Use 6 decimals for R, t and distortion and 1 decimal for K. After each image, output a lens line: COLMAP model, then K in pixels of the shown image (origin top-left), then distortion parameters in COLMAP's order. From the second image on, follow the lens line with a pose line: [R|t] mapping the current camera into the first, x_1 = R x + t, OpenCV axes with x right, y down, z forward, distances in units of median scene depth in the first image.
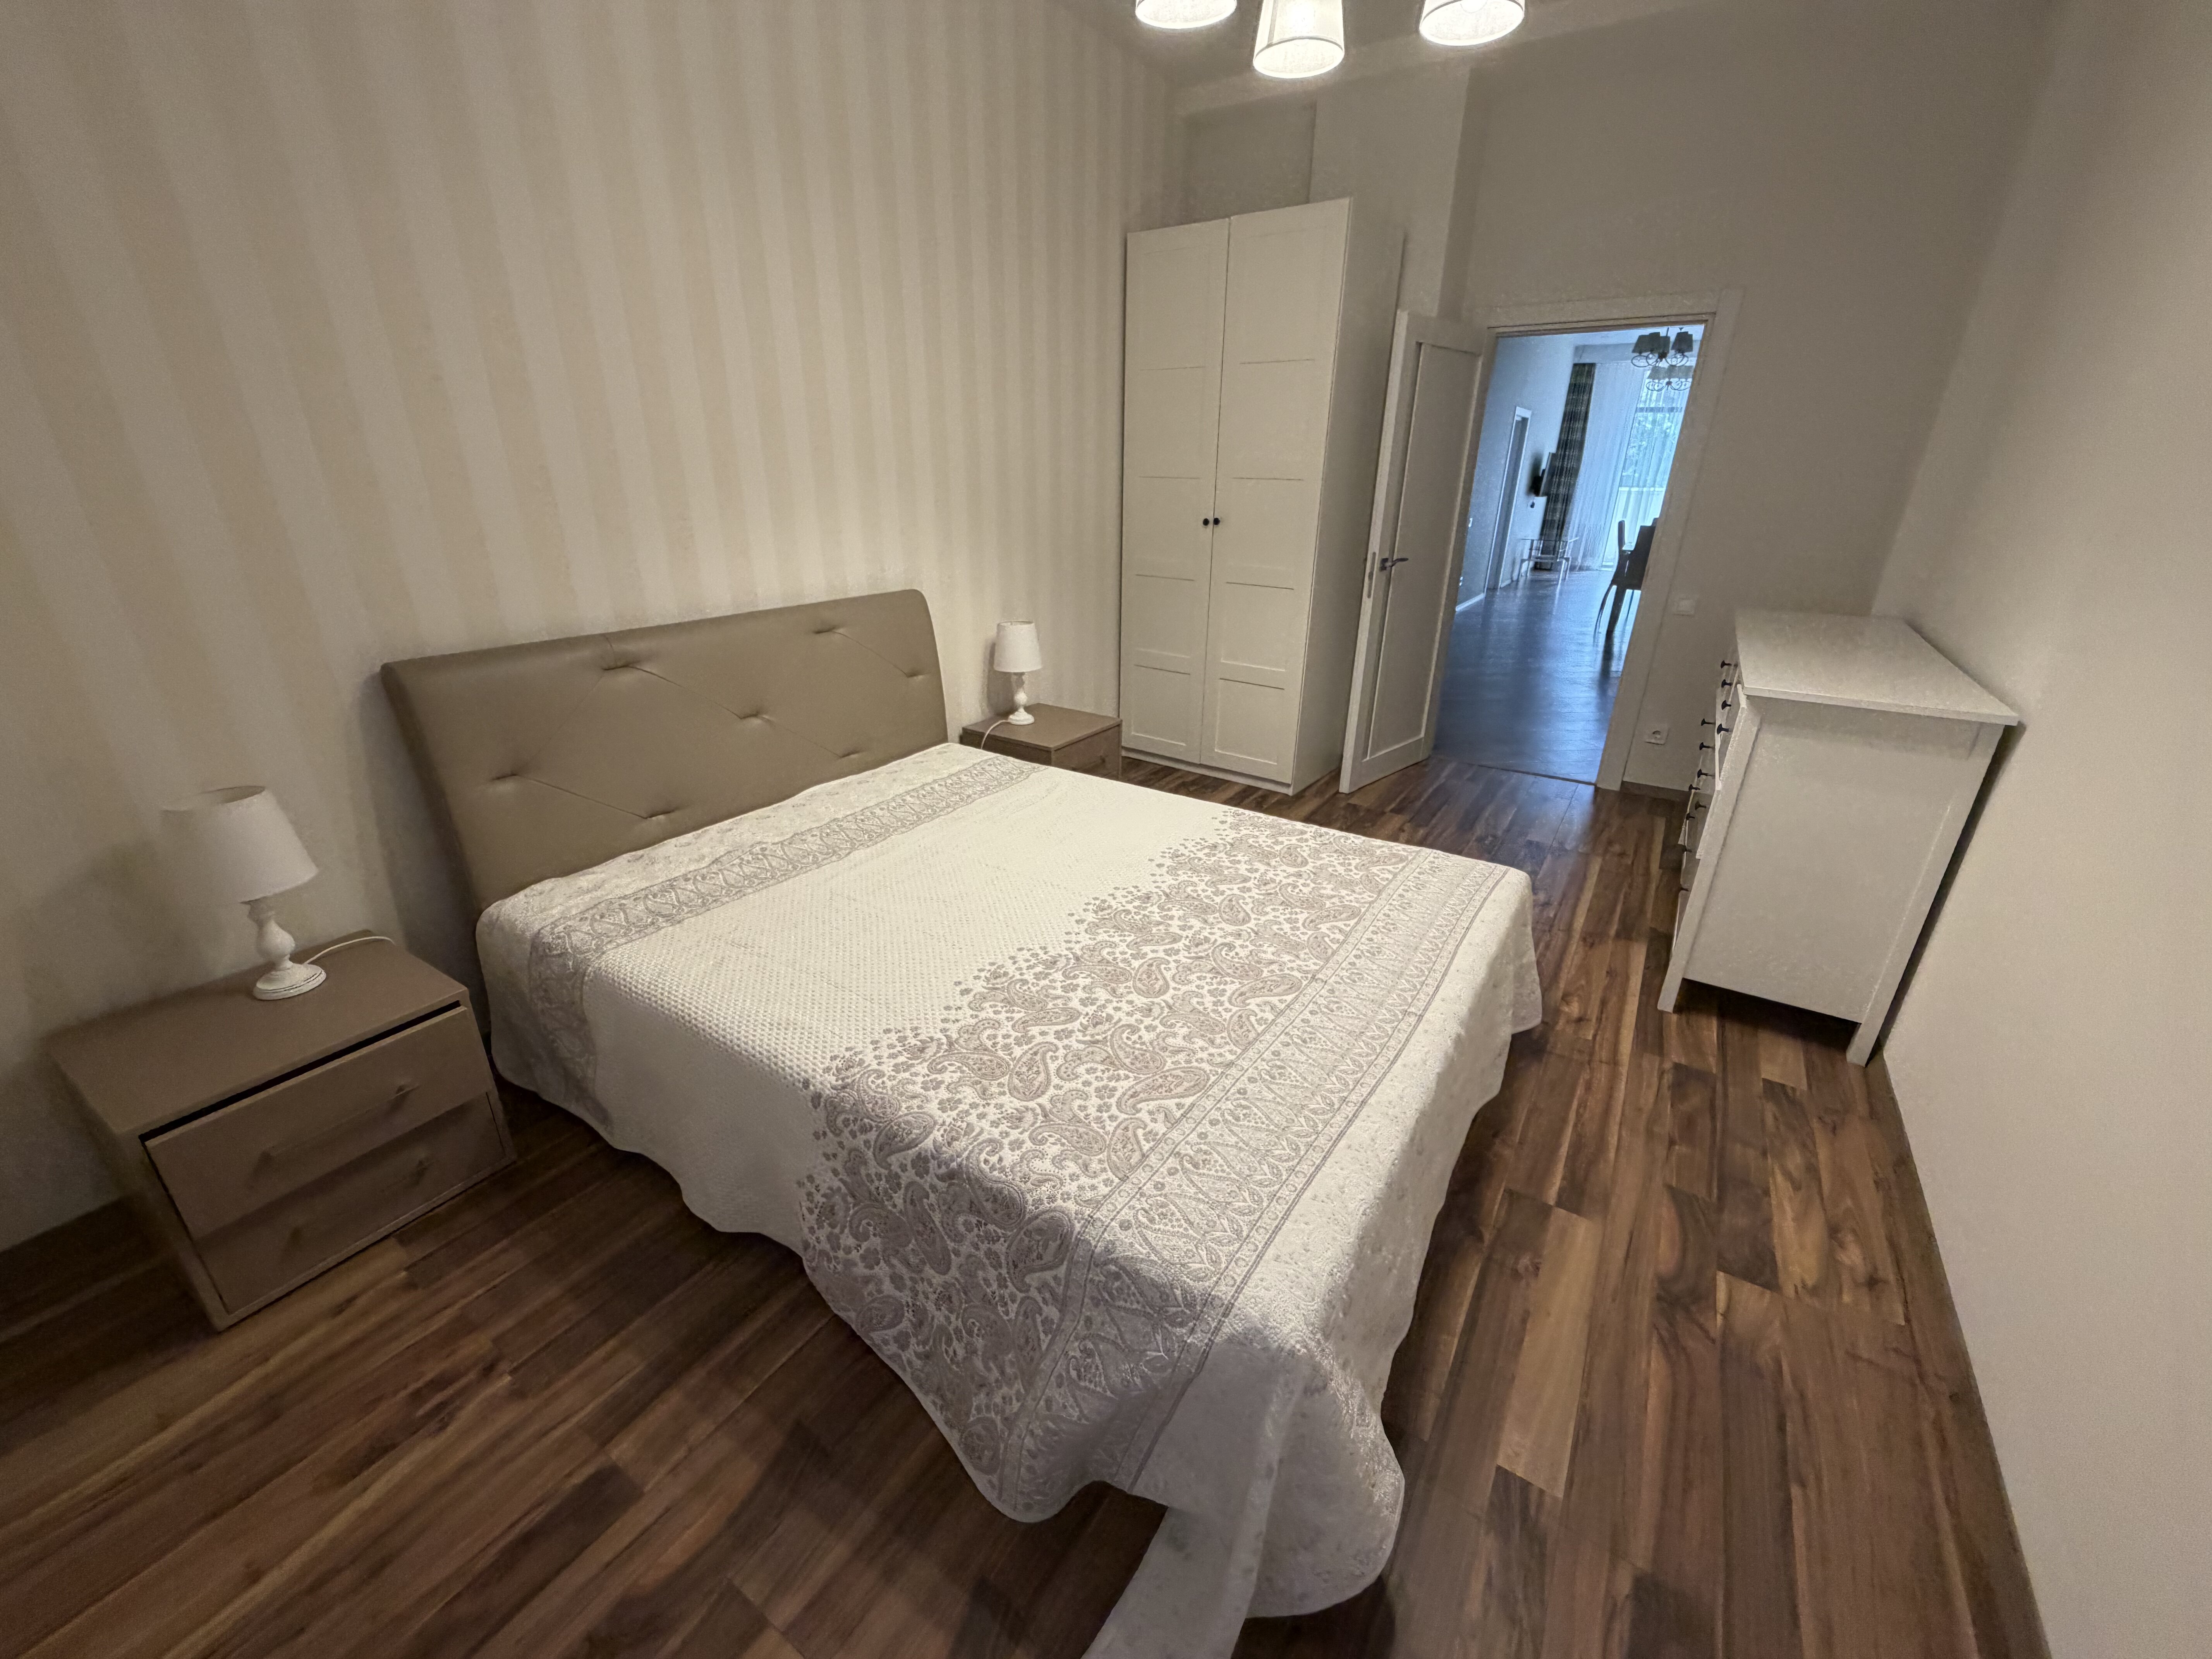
lens RADIAL K [[880.1, 0, 1106.0], [0, 880.1, 829.2], [0, 0, 1]] dist [-0.000752, 0.000148]
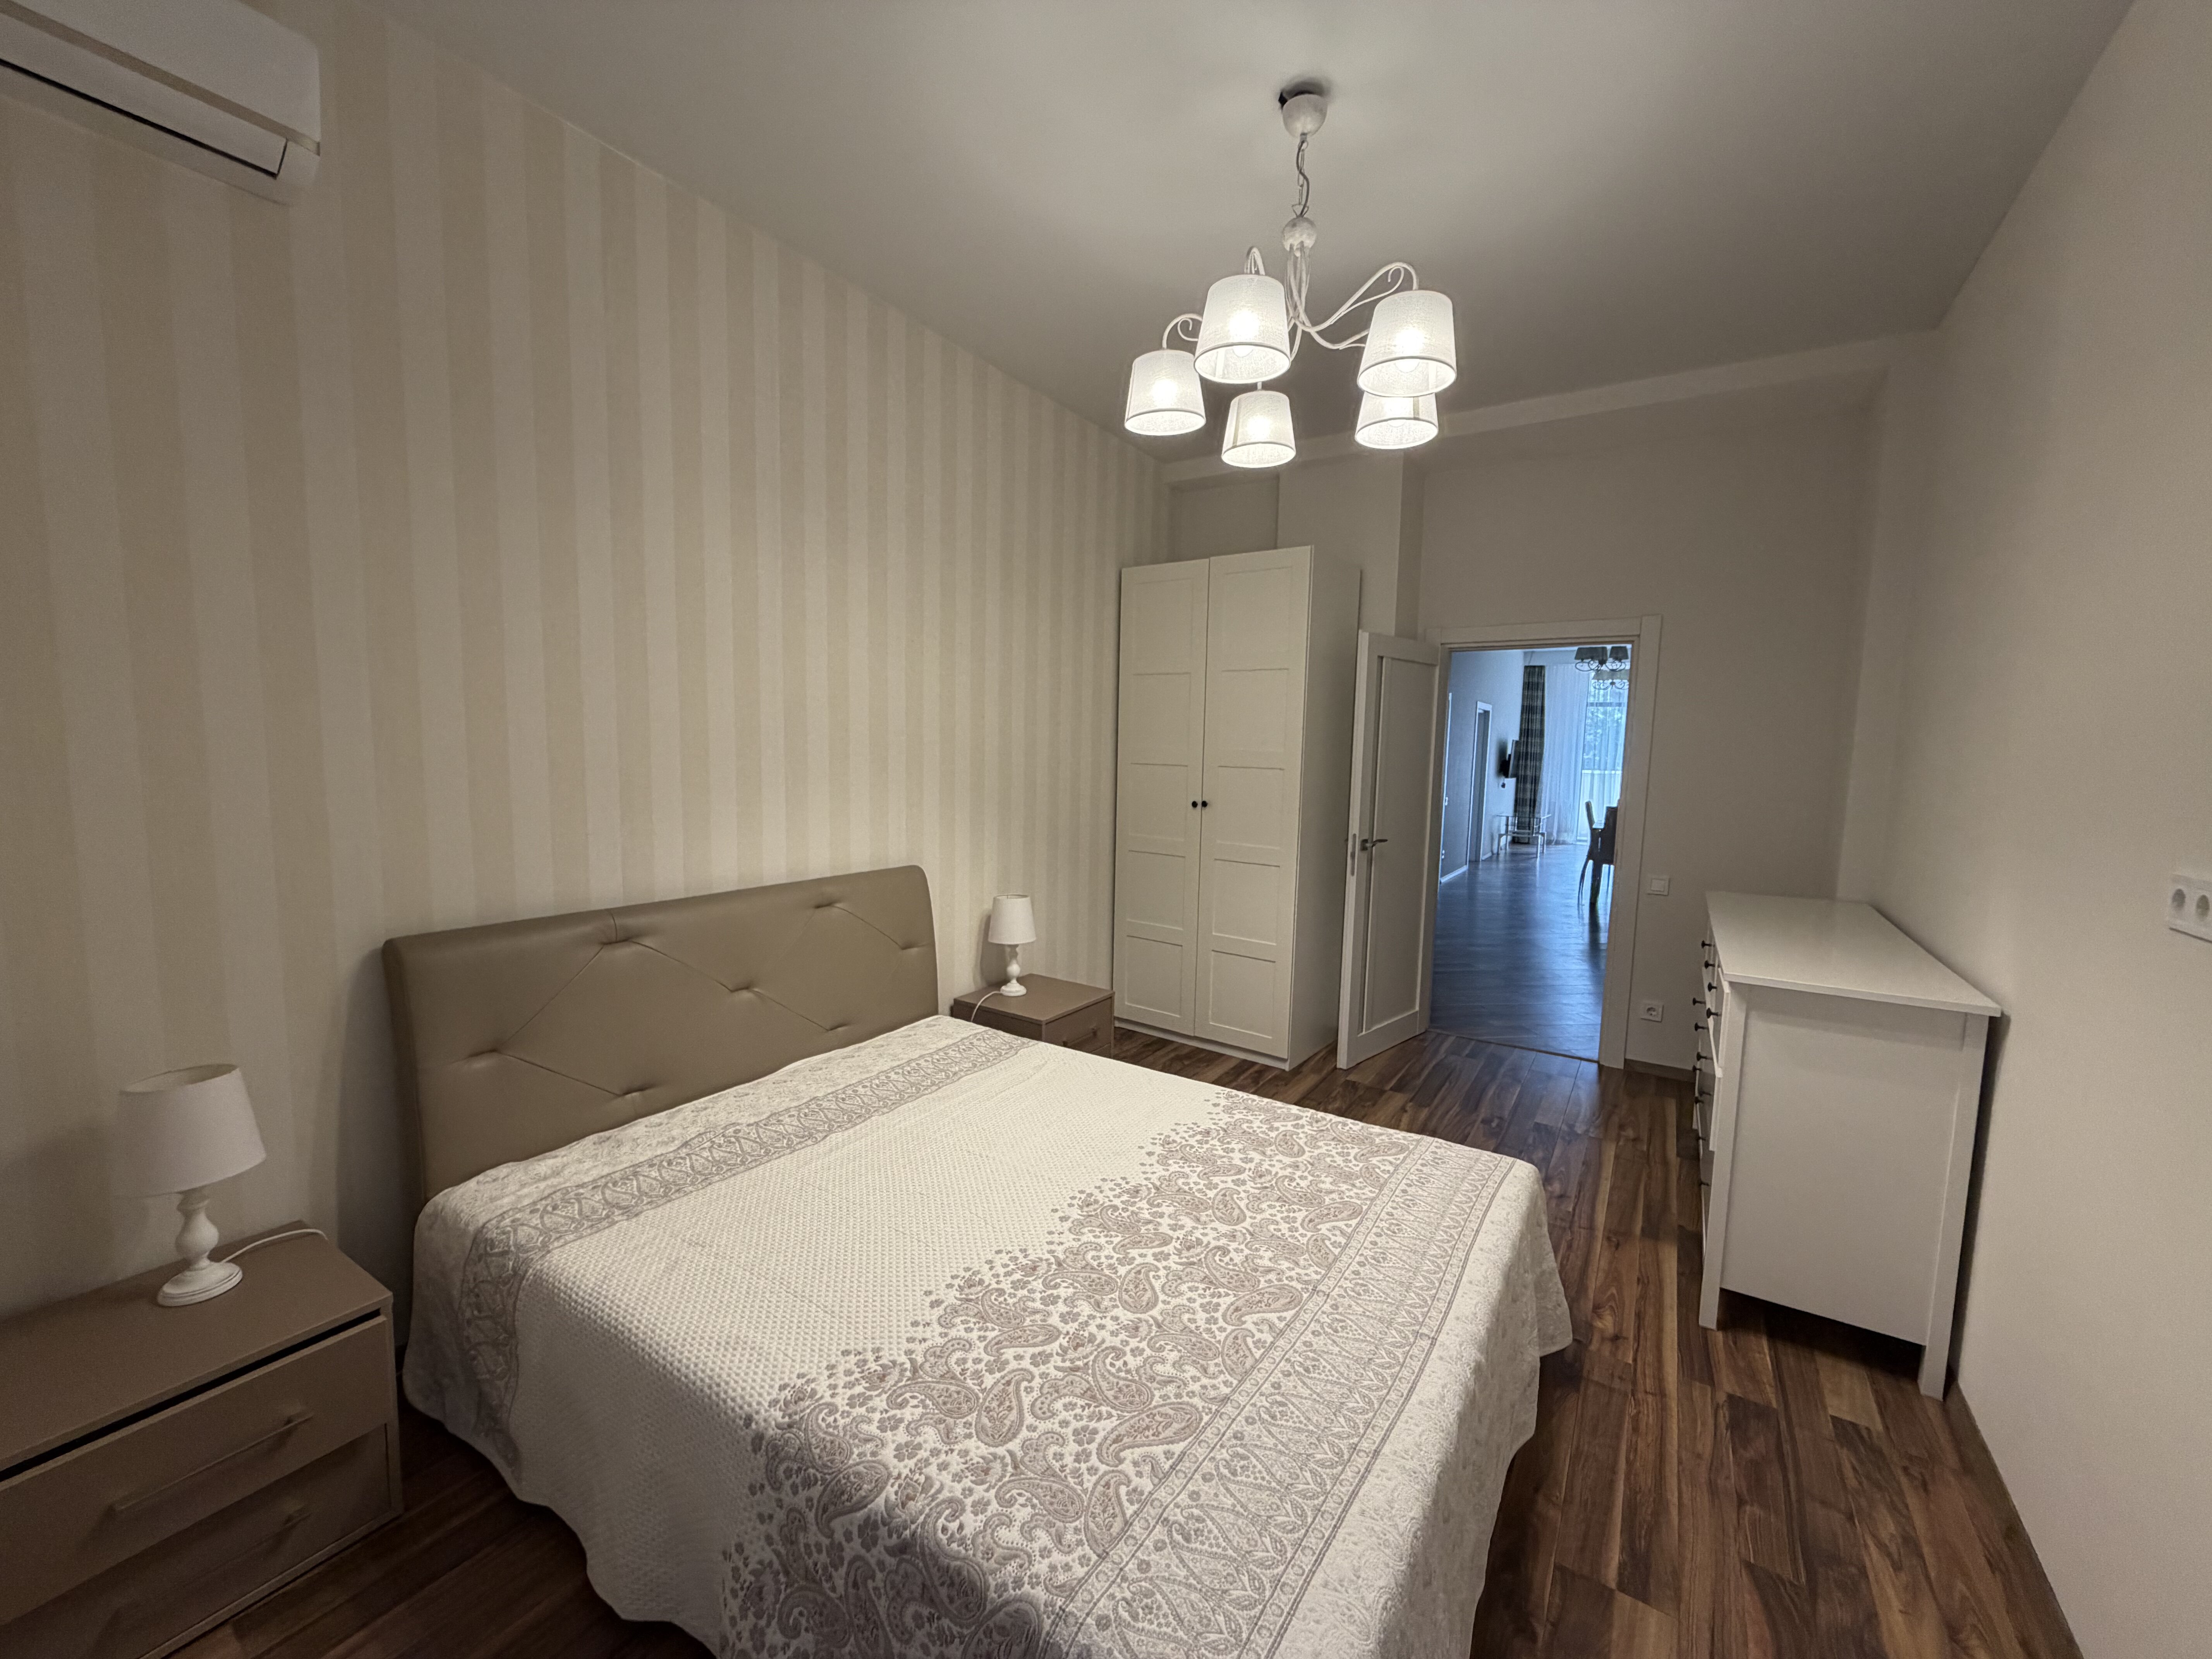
lens RADIAL K [[880.1, 0, 1105.6], [0, 880.1, 830.5], [0, 0, 1]] dist [-0.000752, 0.000148]
pose [[0.999951, 0.009768, 0.001579, 0.008481], [-0.008895, 0.957345, -0.288810, -0.018799], [-0.004332, 0.288782, 0.957385, -0.015755]]
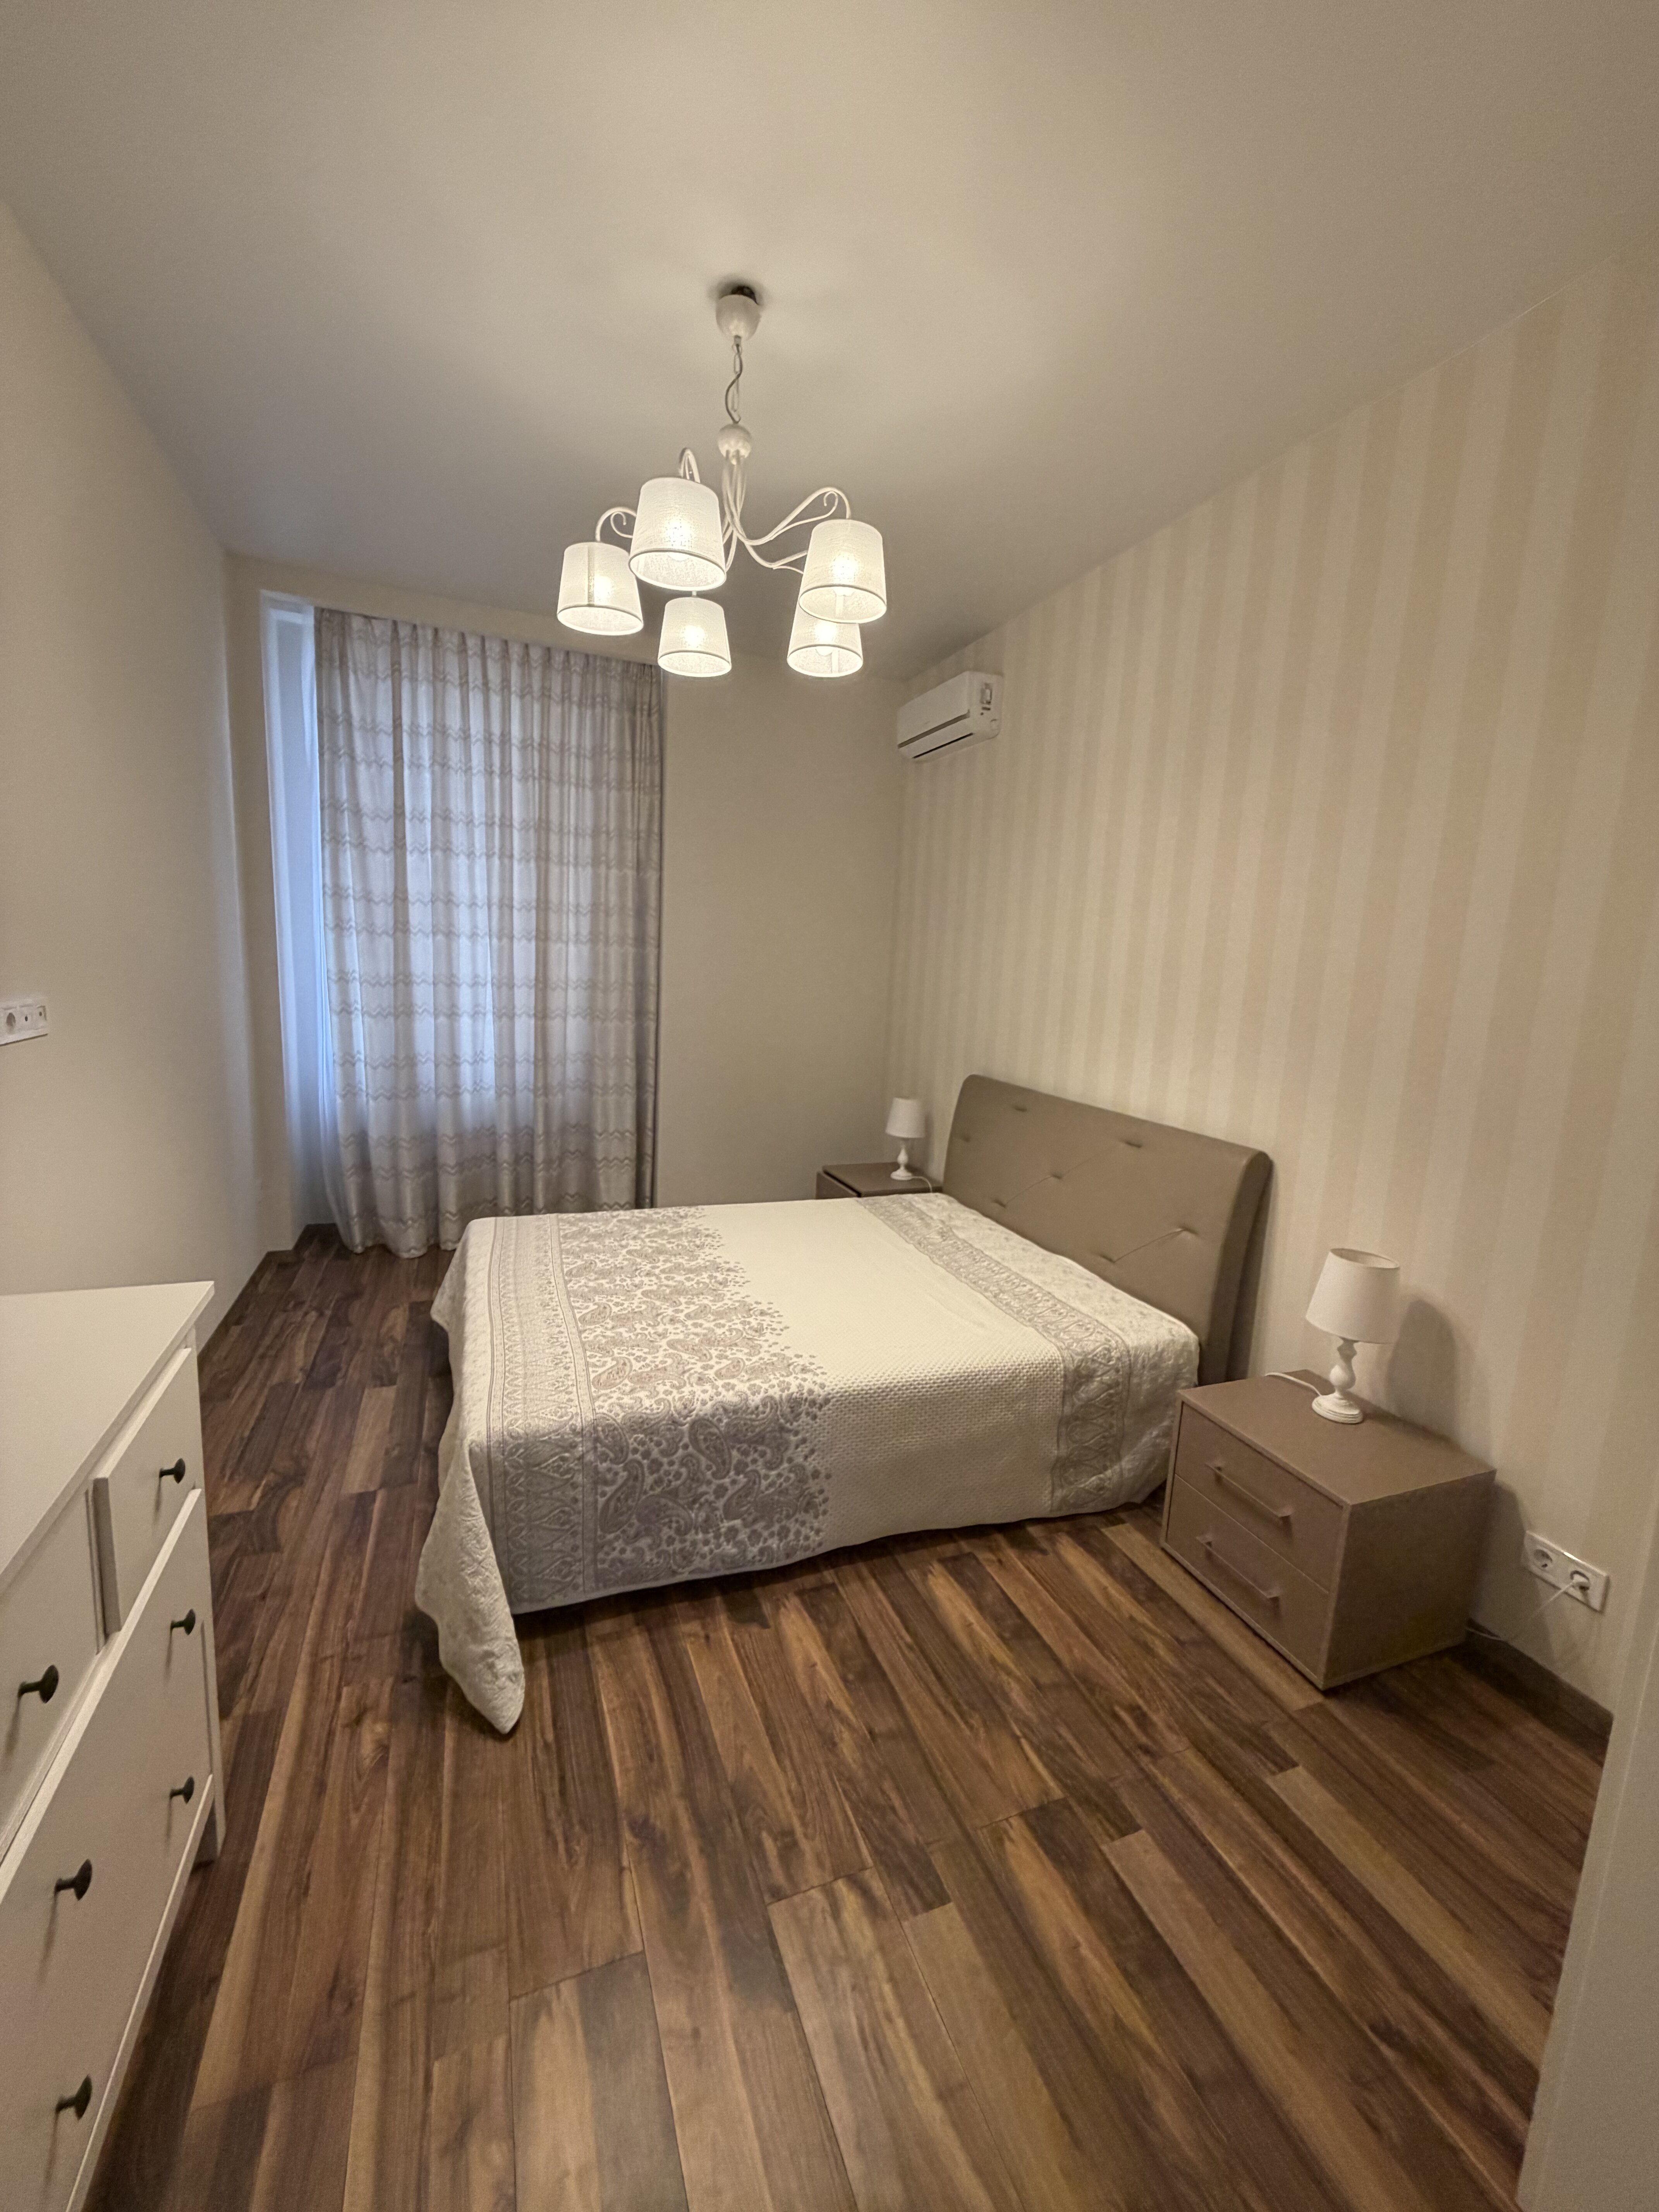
lens RADIAL K [[880.1, 0, 829.3], [0, 880.1, 1105.1], [0, 0, 1]] dist [-0.000752, 0.000148]
pose [[-0.579004, 0.091127, -0.810216, 0.945433], [-0.365807, 0.859066, 0.358038, -0.647346], [0.728656, 0.503688, -0.464068, 1.515360]]
